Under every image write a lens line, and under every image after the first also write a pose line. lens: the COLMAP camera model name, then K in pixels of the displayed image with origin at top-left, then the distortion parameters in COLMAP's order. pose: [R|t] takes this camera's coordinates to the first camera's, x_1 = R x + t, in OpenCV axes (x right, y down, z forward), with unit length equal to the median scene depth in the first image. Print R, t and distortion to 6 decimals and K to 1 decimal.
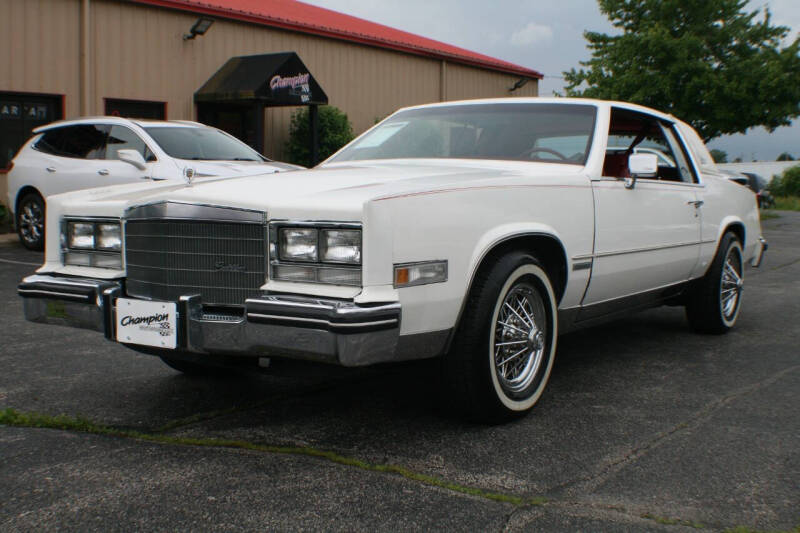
lens RADIAL K [[968.6, 0, 415.2], [0, 968.6, 269.4], [0, 0, 1]] dist [-0.183086, 0.033039]
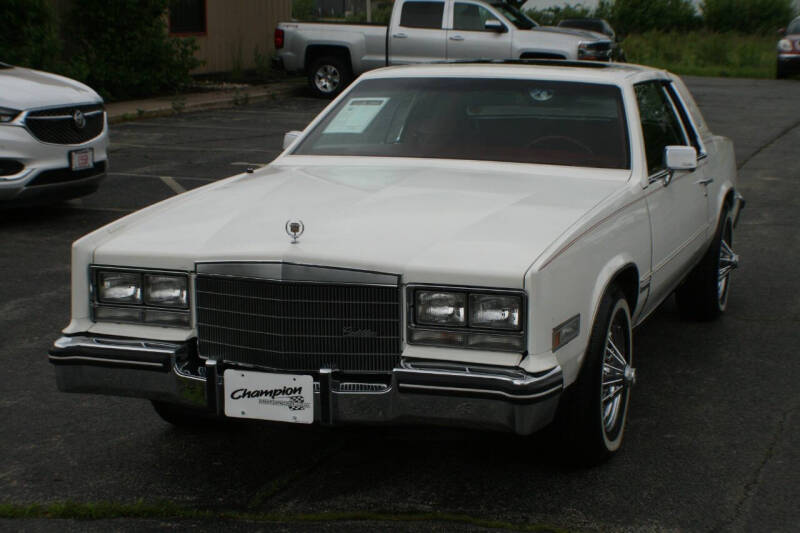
lens RADIAL K [[1515.8, 0, 419.7], [0, 1515.8, 267.1], [0, 0, 1]] dist [-0.152558, 0.094473]
pose [[0.968433, -0.046747, 0.244850, -0.437373], [0.026990, 0.996148, 0.083436, -0.165948], [-0.247807, -0.074194, 0.965964, -0.392147]]
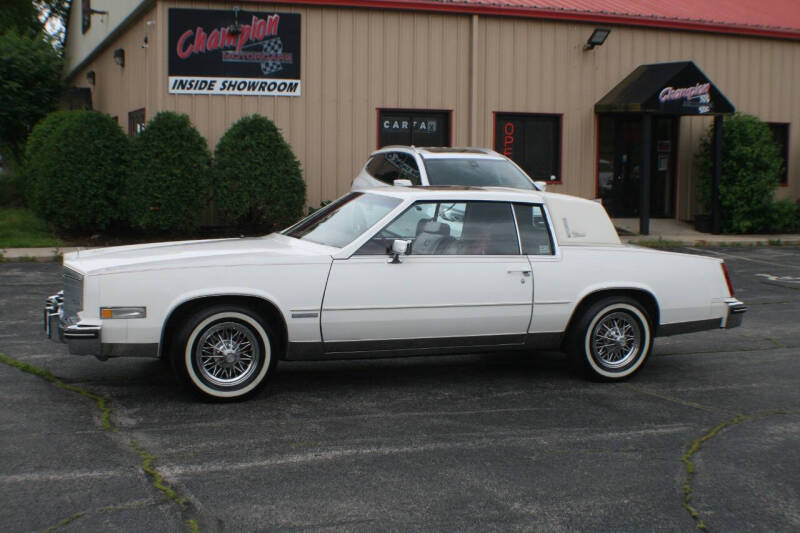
lens RADIAL K [[1160.8, 0, 388.2], [0, 1160.8, 268.5], [0, 0, 1]] dist [-0.183000, 0.046967]
pose [[0.820776, 0.061940, -0.567882, 1.482517], [-0.061200, 0.997917, 0.020391, -0.139036], [0.567962, 0.018018, 0.822858, -0.513897]]
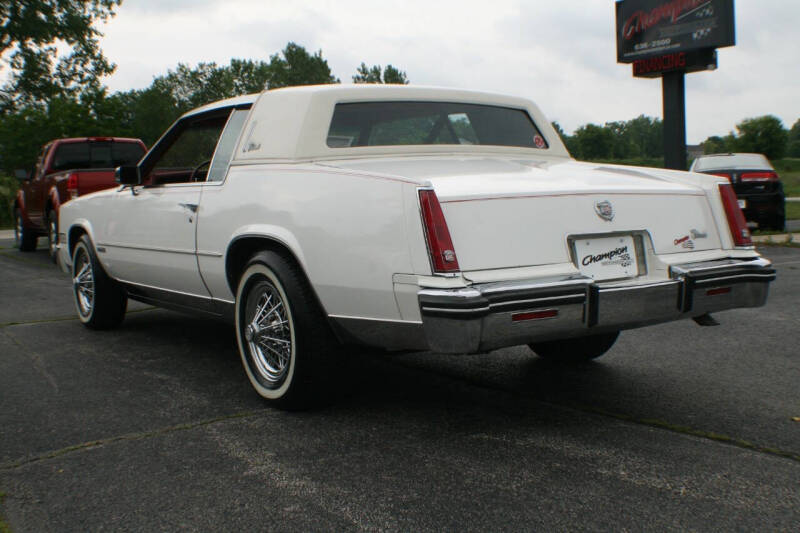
lens RADIAL K [[946.1, 0, 426.4], [0, 946.1, 267.7], [0, 0, 1]] dist [-0.178642, 0.040157]
pose [[-0.359373, 0.069114, -0.930631, 1.459222], [-0.057373, 0.993731, 0.095955, -0.156890], [0.931429, 0.087877, -0.353155, 2.186234]]
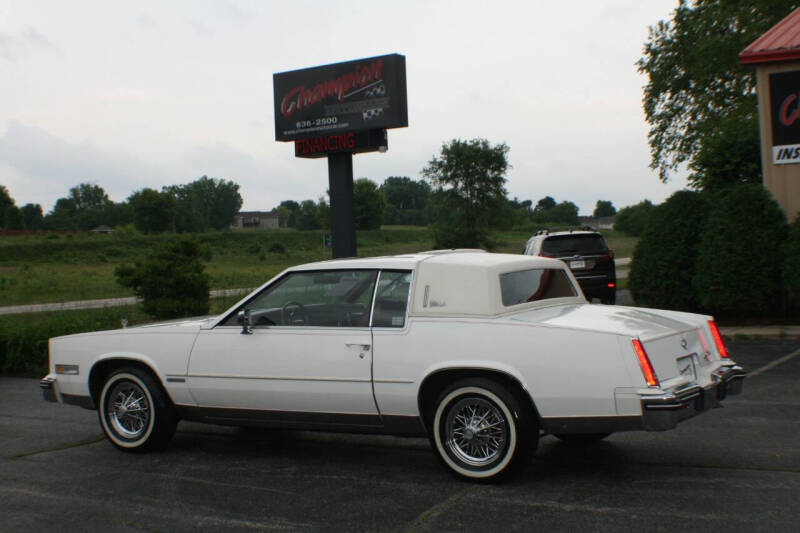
lens RADIAL K [[1160.8, 0, 388.2], [0, 1160.8, 268.5], [0, 0, 1]] dist [-0.183000, 0.046967]
pose [[0.020285, -0.003433, -0.999788, 2.450366], [-0.043214, 0.999057, -0.004307, -0.230023], [0.998860, 0.043292, 0.020117, 1.464854]]
